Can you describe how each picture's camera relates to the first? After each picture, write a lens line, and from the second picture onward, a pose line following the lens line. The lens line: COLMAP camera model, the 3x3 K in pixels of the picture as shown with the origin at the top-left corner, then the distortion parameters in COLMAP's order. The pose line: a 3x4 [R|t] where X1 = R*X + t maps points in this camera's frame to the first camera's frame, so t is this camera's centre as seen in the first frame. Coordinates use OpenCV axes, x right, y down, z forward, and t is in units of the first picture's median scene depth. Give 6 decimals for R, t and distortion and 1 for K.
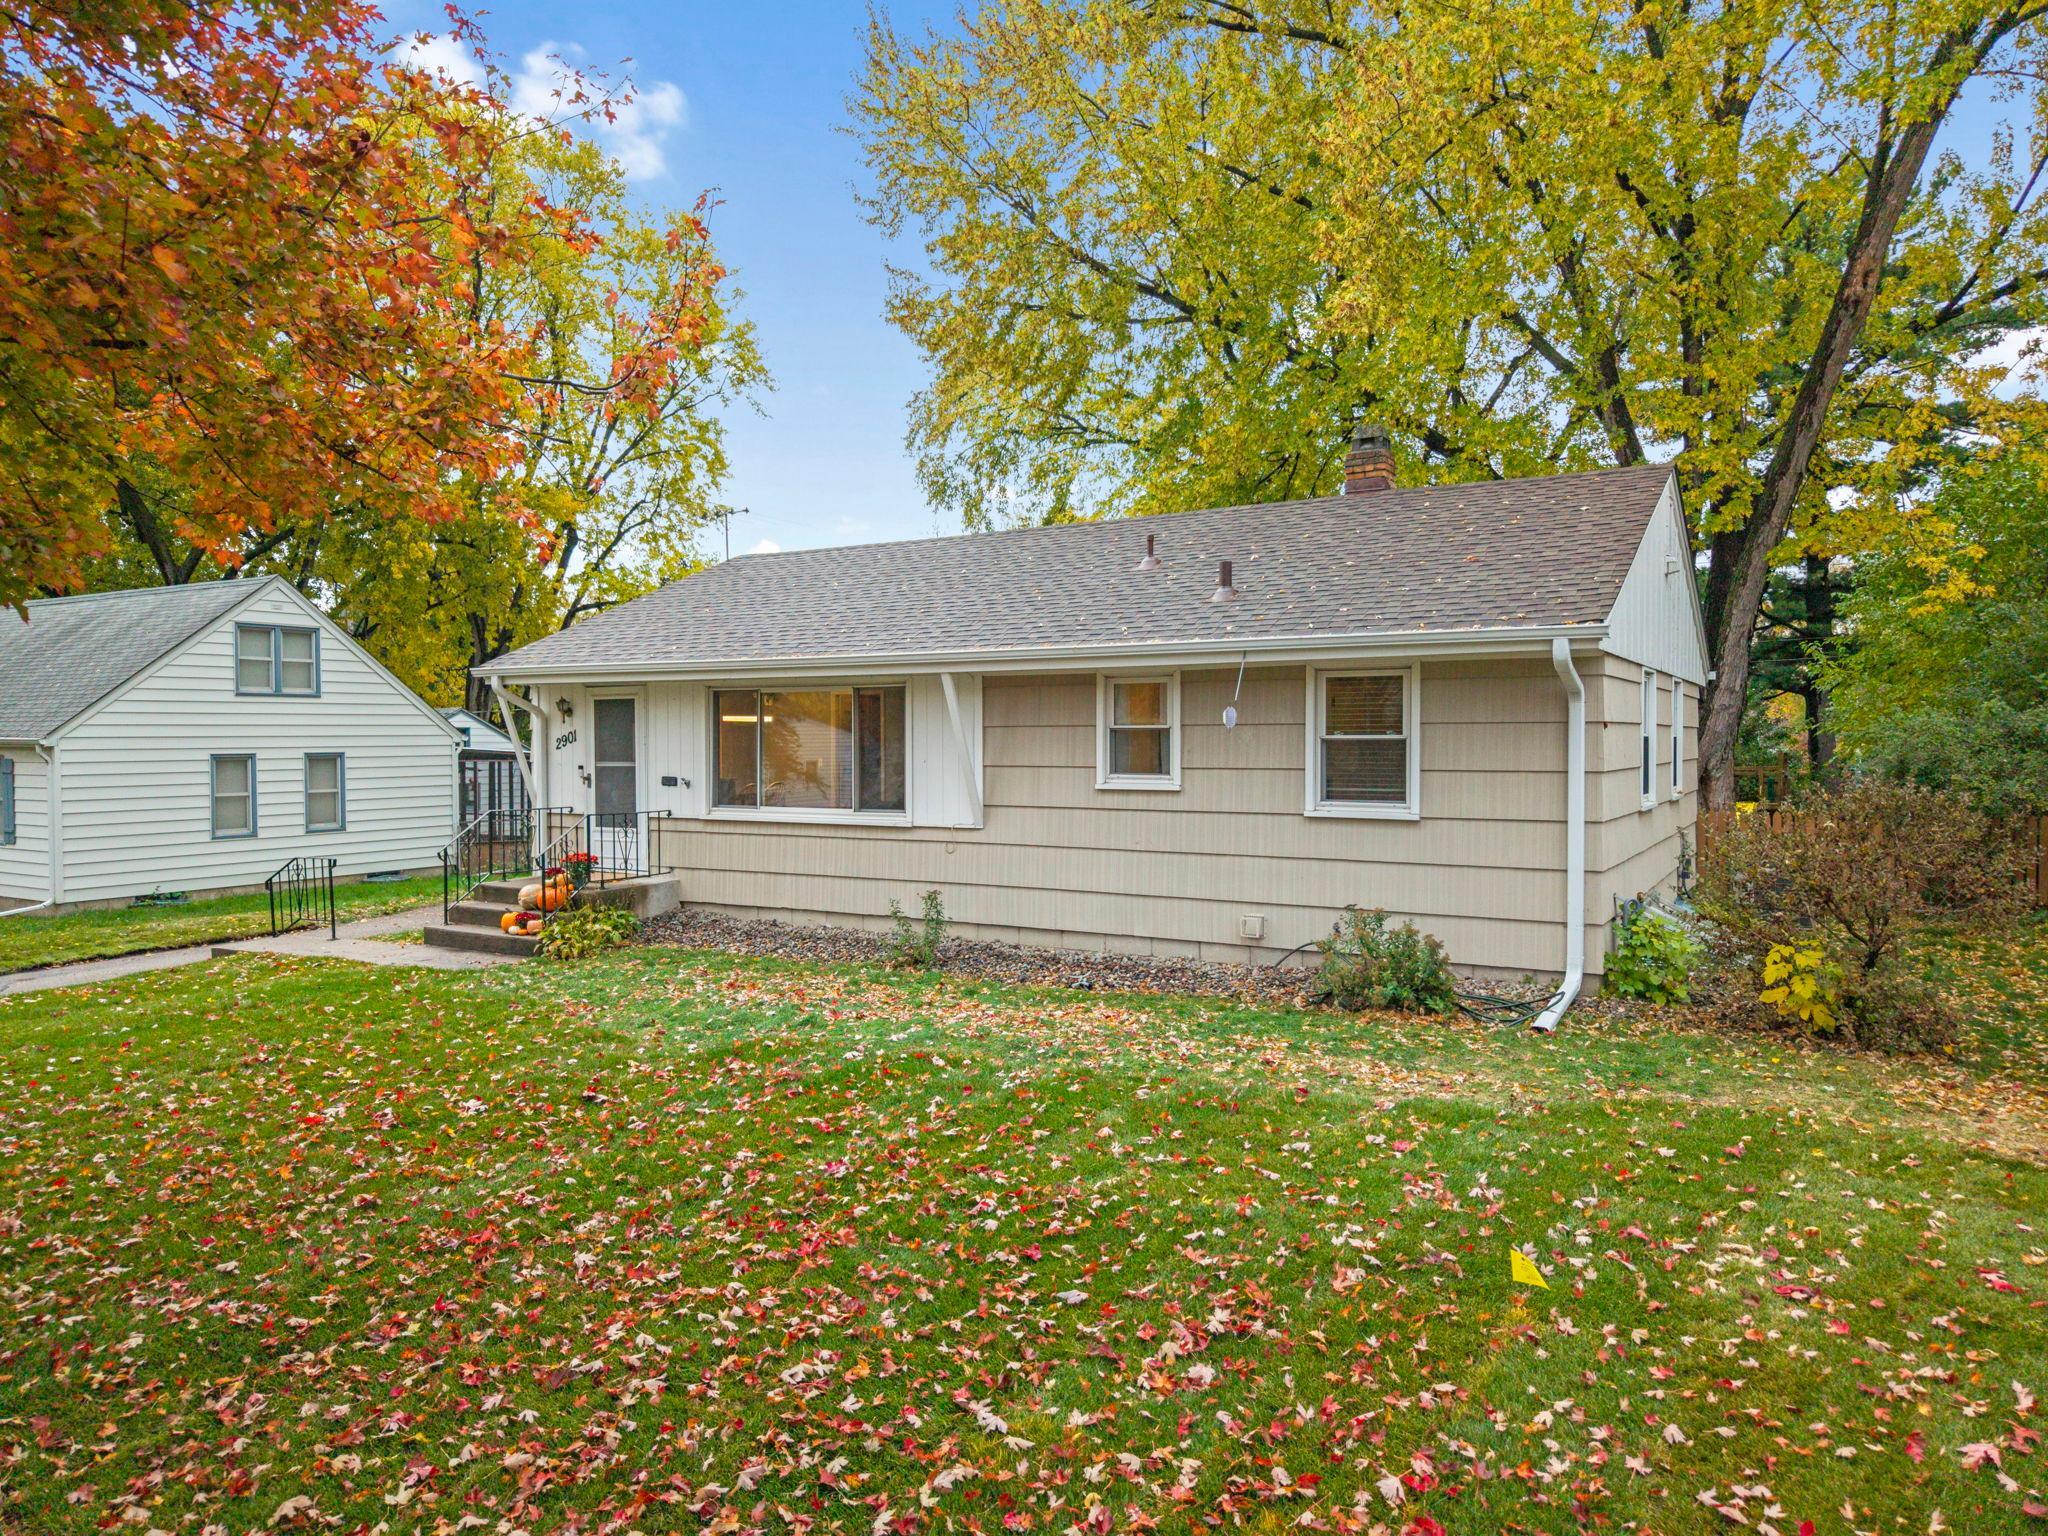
lens RADIAL K [[1381.7, 0, 1024.0], [0, 1381.7, 768.0], [0, 0, 1]] dist [0.019377, -0.017689]
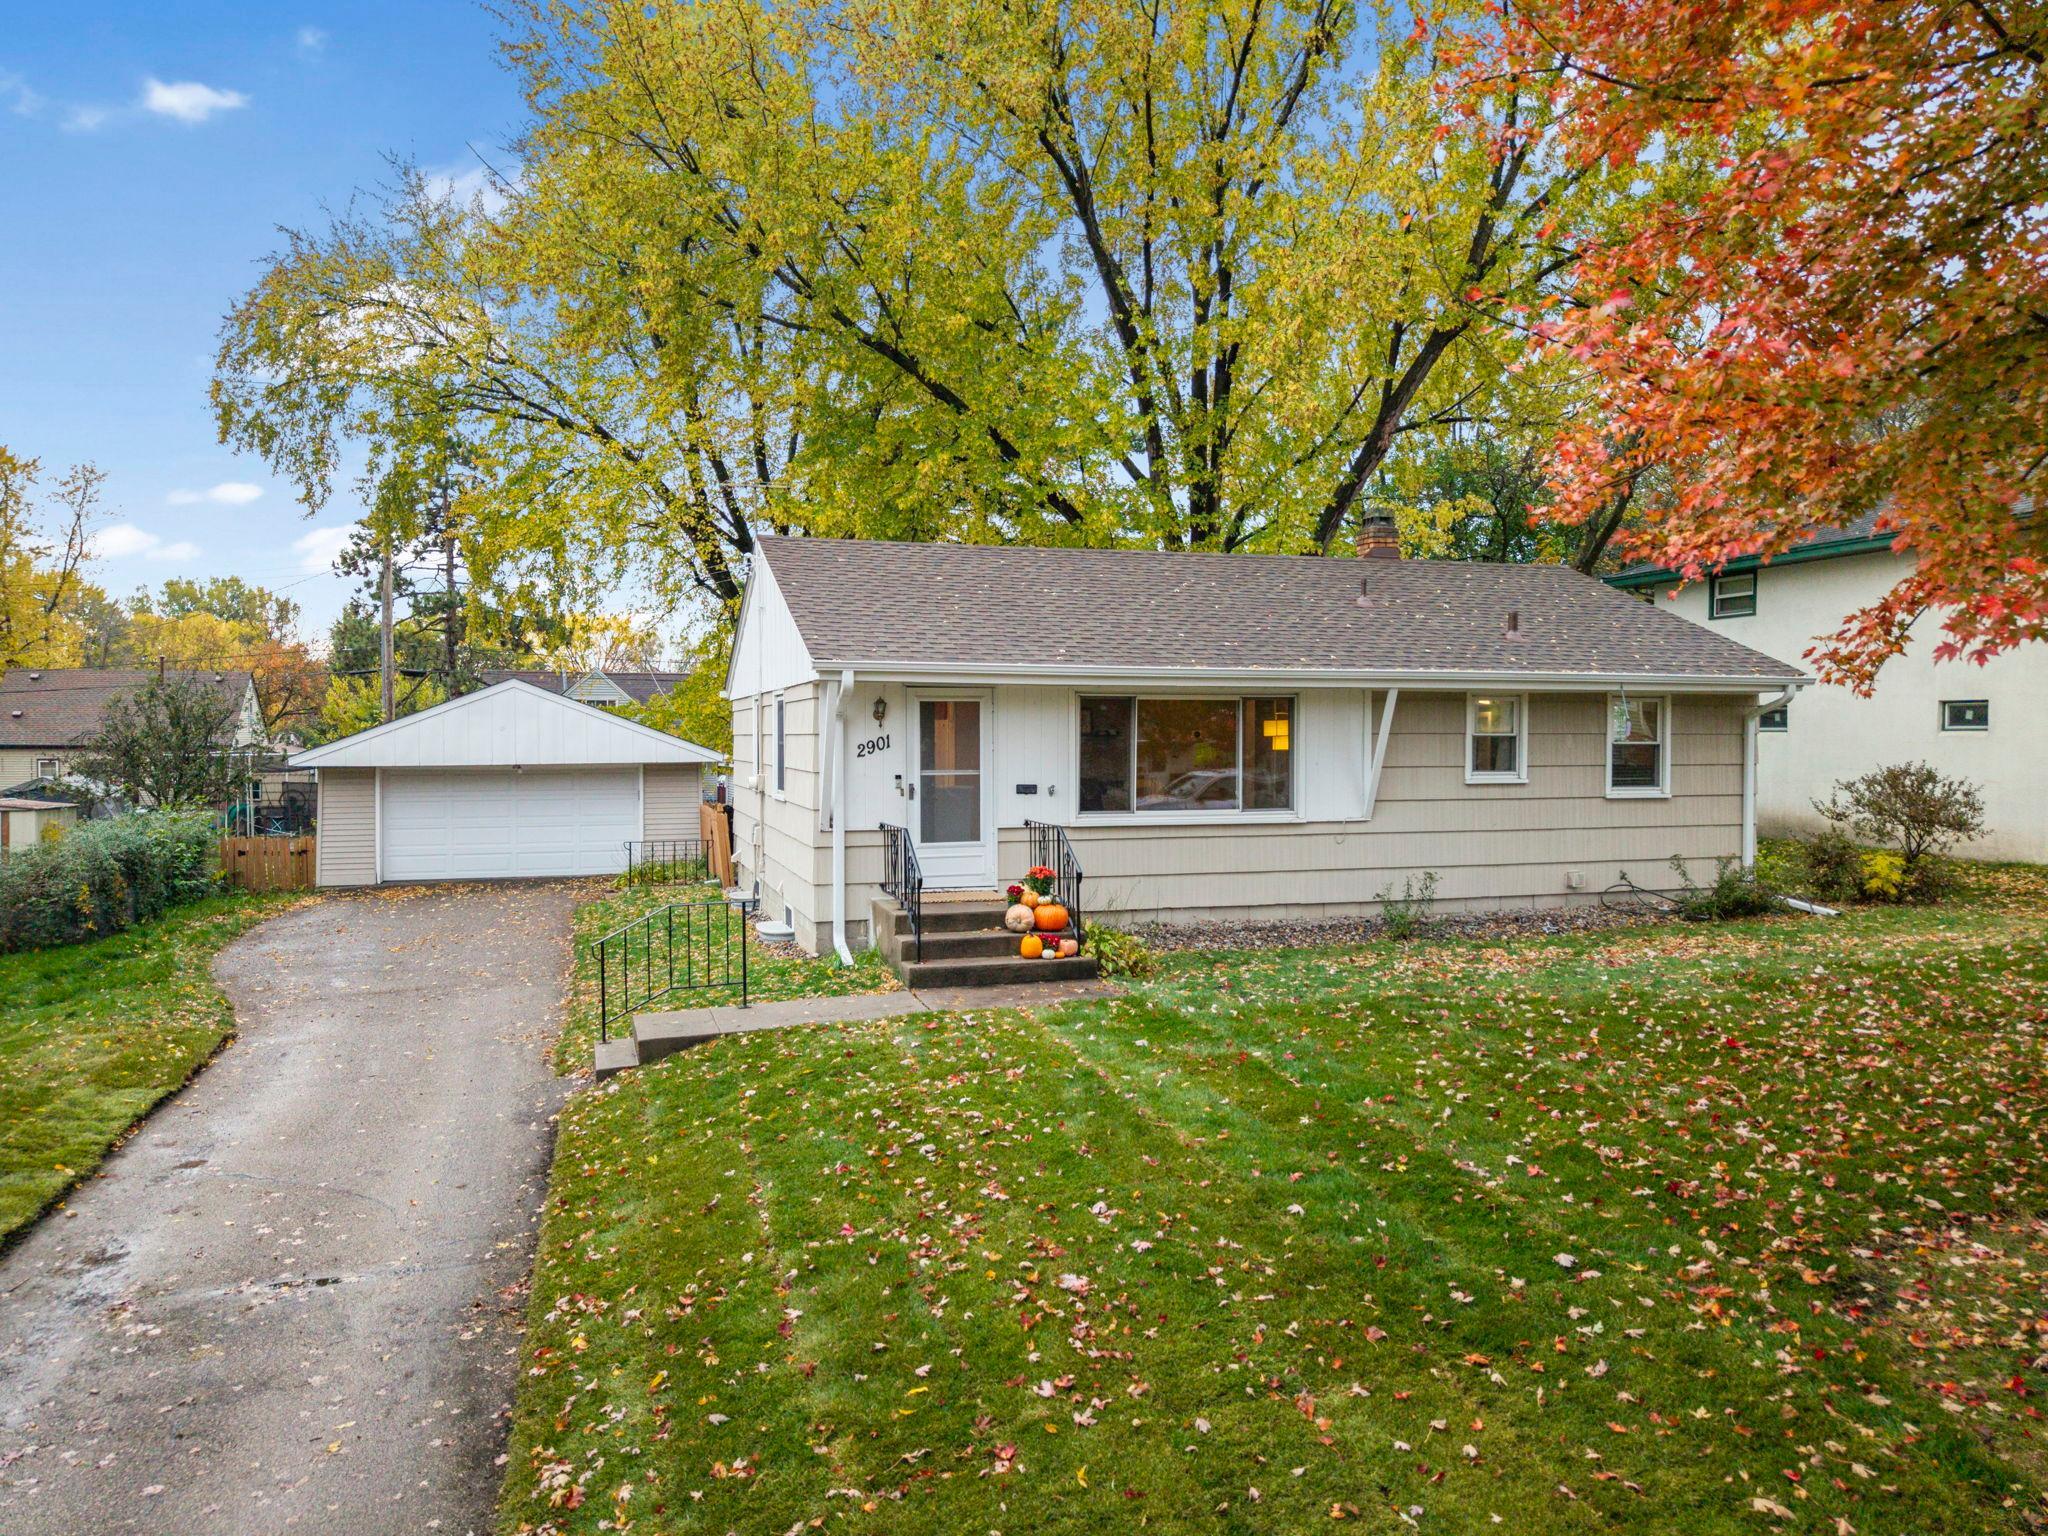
lens RADIAL K [[1381.7, 0, 1024.0], [0, 1381.7, 768.0], [0, 0, 1]] dist [0.019377, -0.017689]
pose [[0.668498, -0.012951, 0.743601, -0.972246], [0.015129, 0.999878, 0.003813, -0.008568], [-0.743560, 0.008701, 0.668613, 0.373375]]
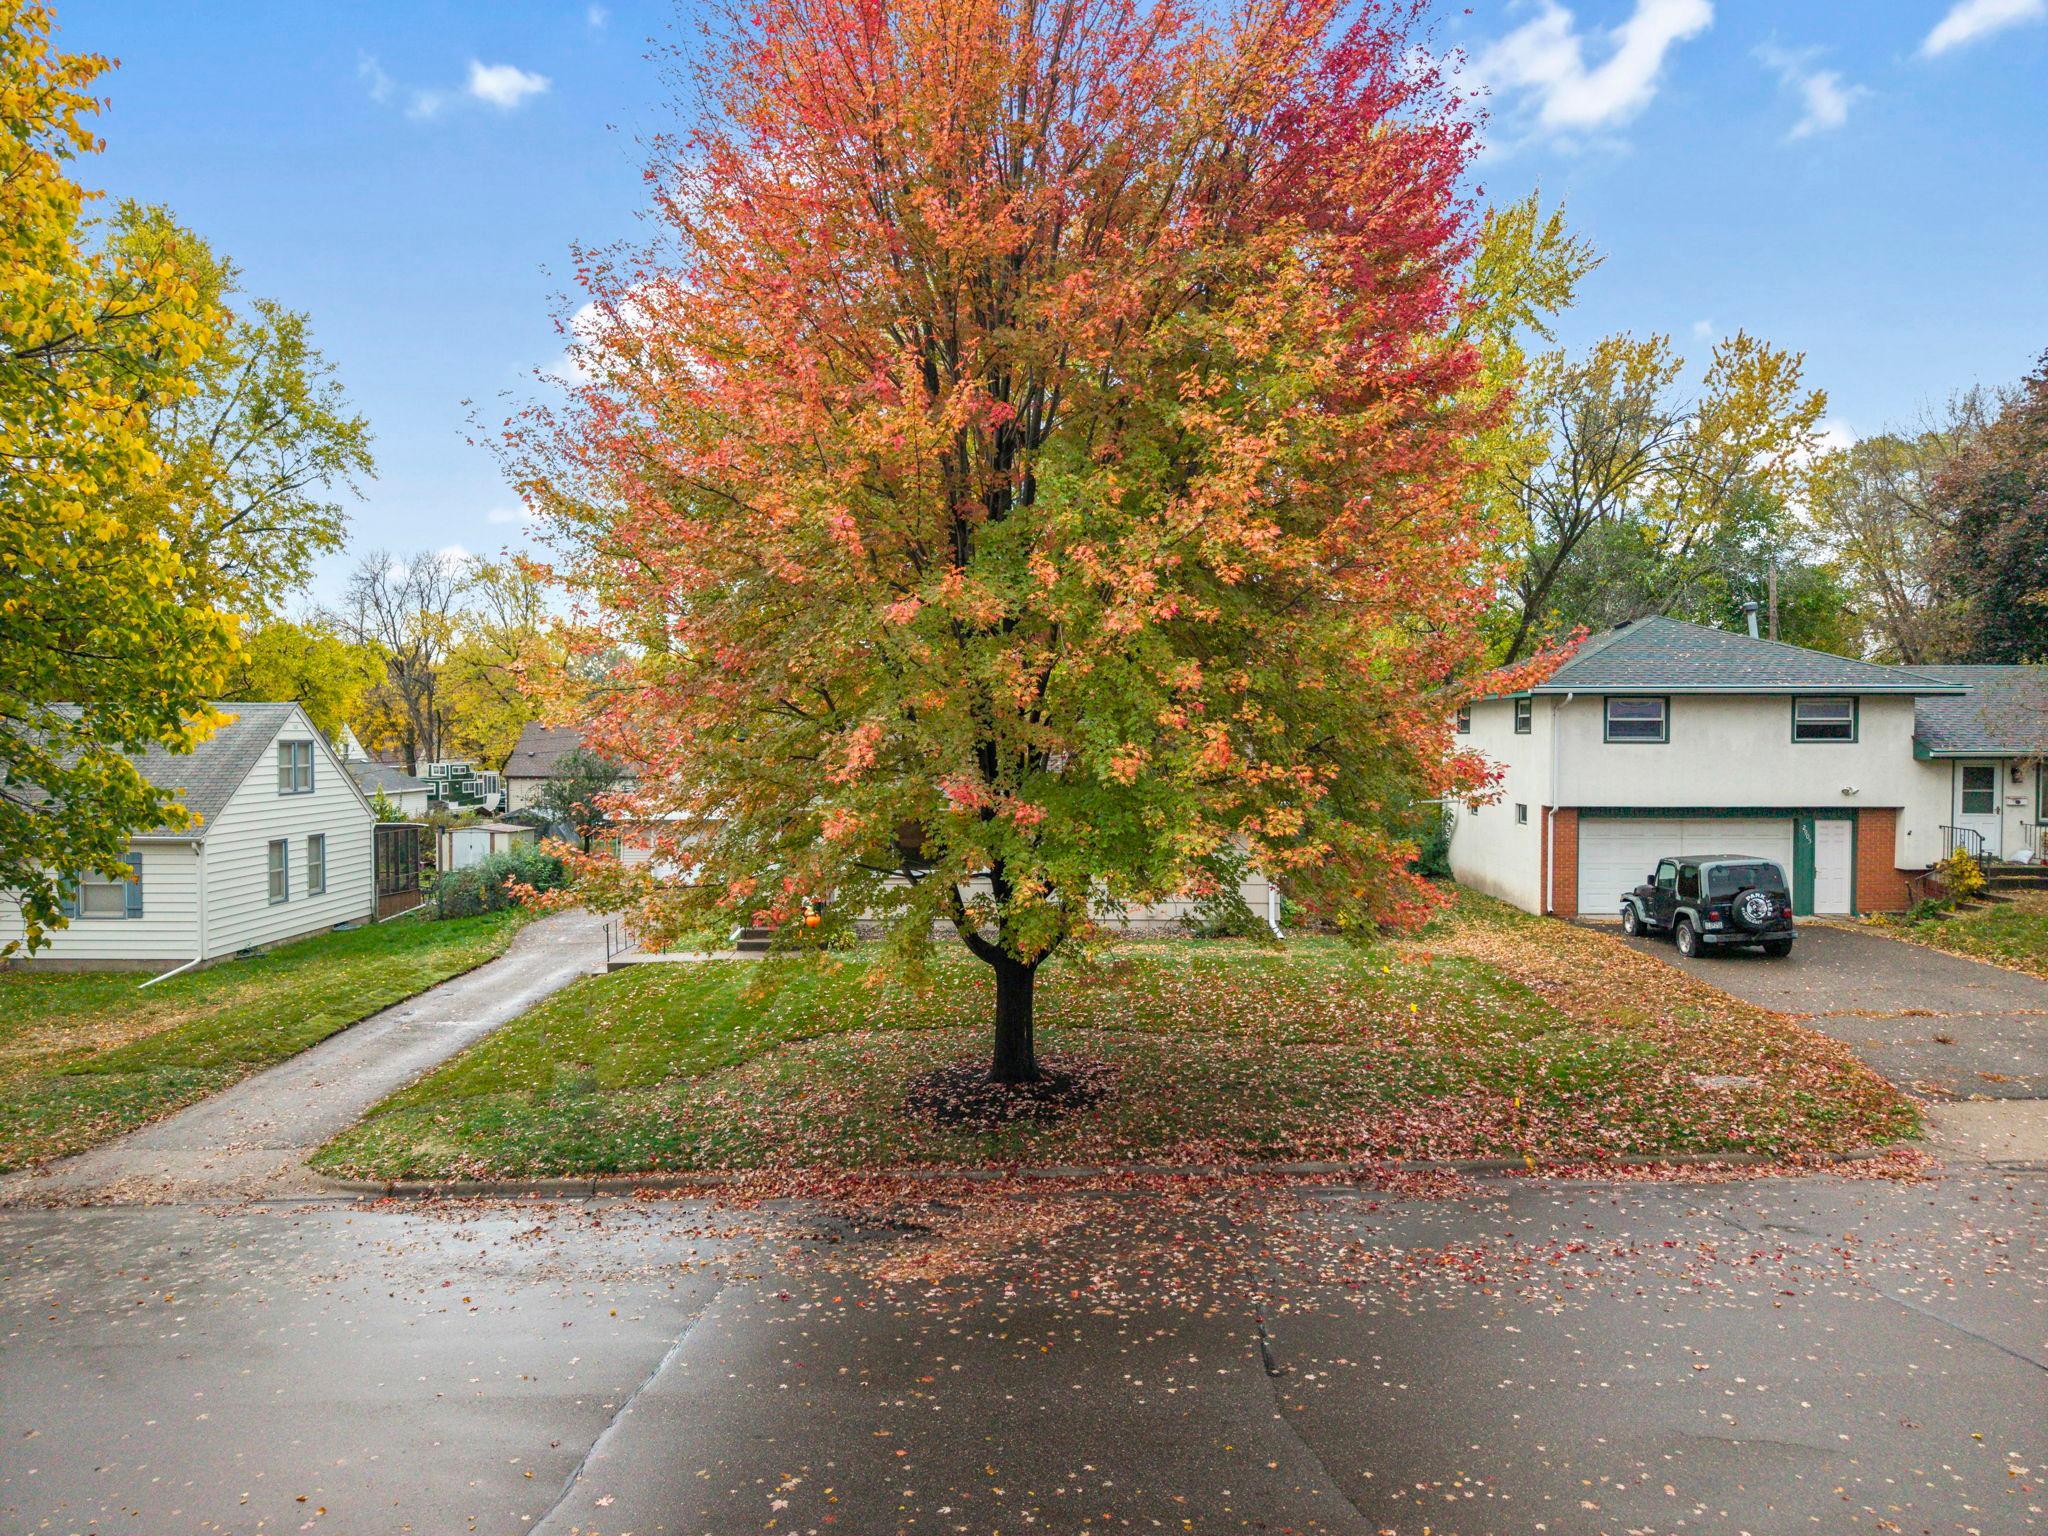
lens RADIAL K [[1390.5, 0, 1024.7], [0, 1390.5, 768.6], [0, 0, 1]] dist [0.021180, -0.022490]
pose [[0.871873, -0.010491, 0.489620, -0.993414], [0.010323, 0.999942, 0.003043, -0.124081], [-0.489623, 0.002401, 0.871931, -0.856182]]
